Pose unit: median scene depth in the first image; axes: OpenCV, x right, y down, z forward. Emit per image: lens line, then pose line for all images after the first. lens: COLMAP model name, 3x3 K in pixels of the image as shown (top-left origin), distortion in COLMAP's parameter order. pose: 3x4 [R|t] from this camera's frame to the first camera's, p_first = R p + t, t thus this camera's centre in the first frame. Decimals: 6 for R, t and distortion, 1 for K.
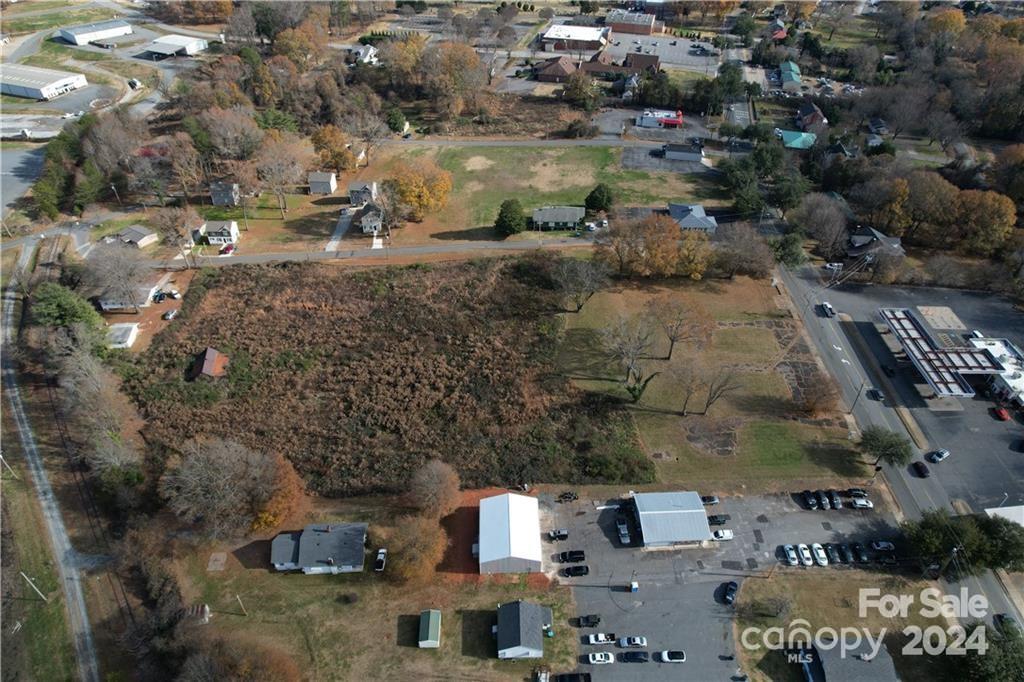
lens RADIAL K [[662.6, 0, 508.6], [0, 662.6, 335.5], [0, 0, 1]] dist [-0.087327, 0.082622]
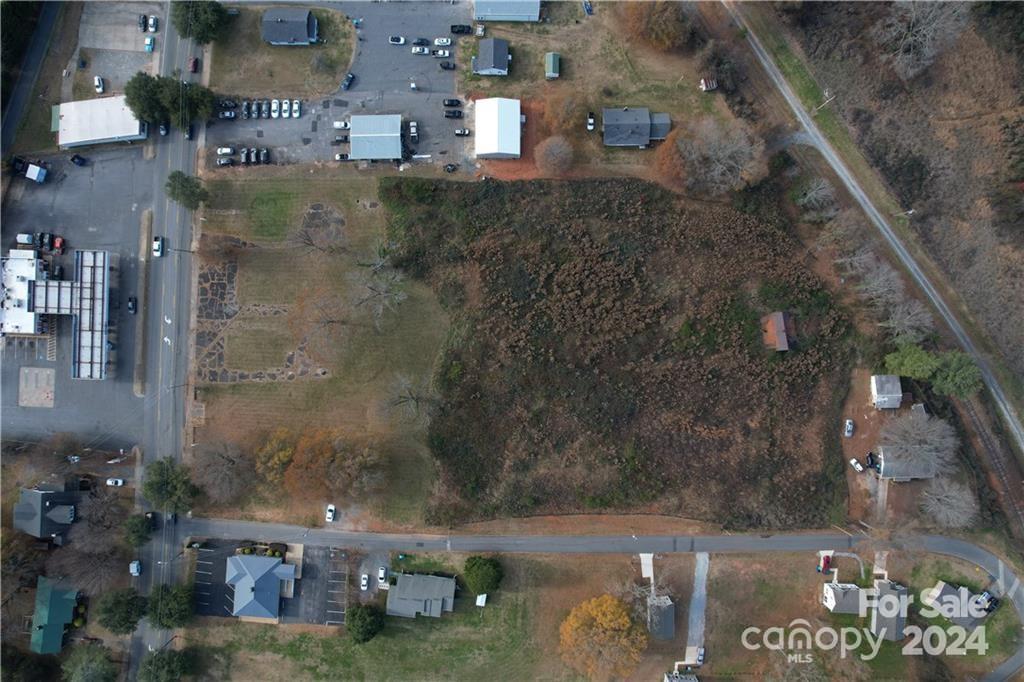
lens RADIAL K [[662.6, 0, 508.6], [0, 662.6, 335.5], [0, 0, 1]] dist [-0.087327, 0.082622]
pose [[-0.999567, -0.028976, -0.005018, -0.020144], [0.014707, -0.640318, 0.767969, -0.792938], [-0.025466, 0.767563, 0.640468, 0.357072]]
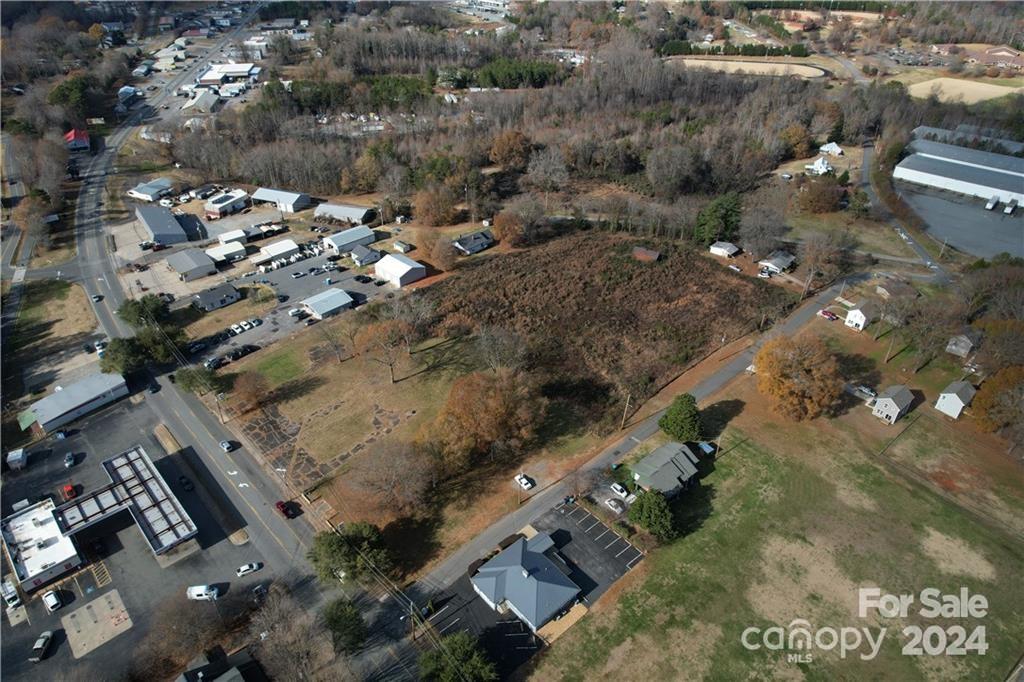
lens RADIAL K [[662.6, 0, 508.6], [0, 662.6, 335.5], [0, 0, 1]] dist [-0.087327, 0.082622]
pose [[-0.717140, 0.375335, -0.587225, 0.731653], [-0.445793, 0.400621, 0.800482, -0.965053], [0.535703, 0.835839, -0.119980, 1.201438]]
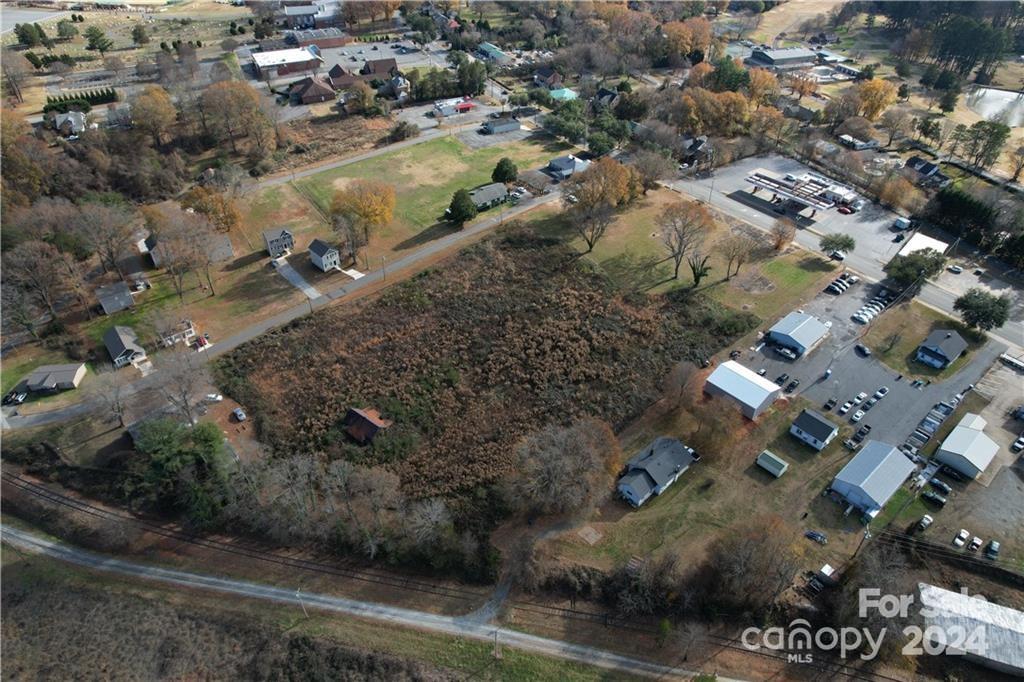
lens RADIAL K [[662.6, 0, 508.6], [0, 662.6, 335.5], [0, 0, 1]] dist [-0.087327, 0.082622]
pose [[0.766444, -0.390925, 0.509648, -0.754573], [0.402380, 0.910694, 0.093420, -0.075835], [-0.500653, 0.133470, 0.855296, 0.089502]]
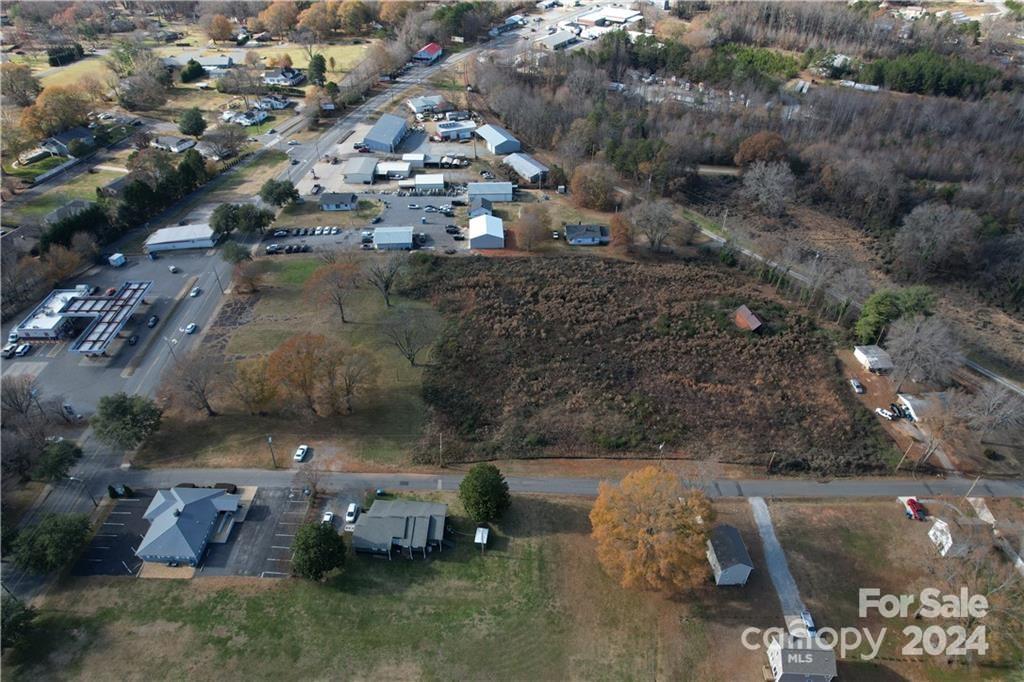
lens RADIAL K [[662.6, 0, 508.6], [0, 662.6, 335.5], [0, 0, 1]] dist [-0.087327, 0.082622]
pose [[-0.999631, 0.009091, -0.025582, -0.007854], [-0.022597, 0.243637, 0.969603, -1.083380], [0.015047, 0.969824, -0.243342, 1.340056]]
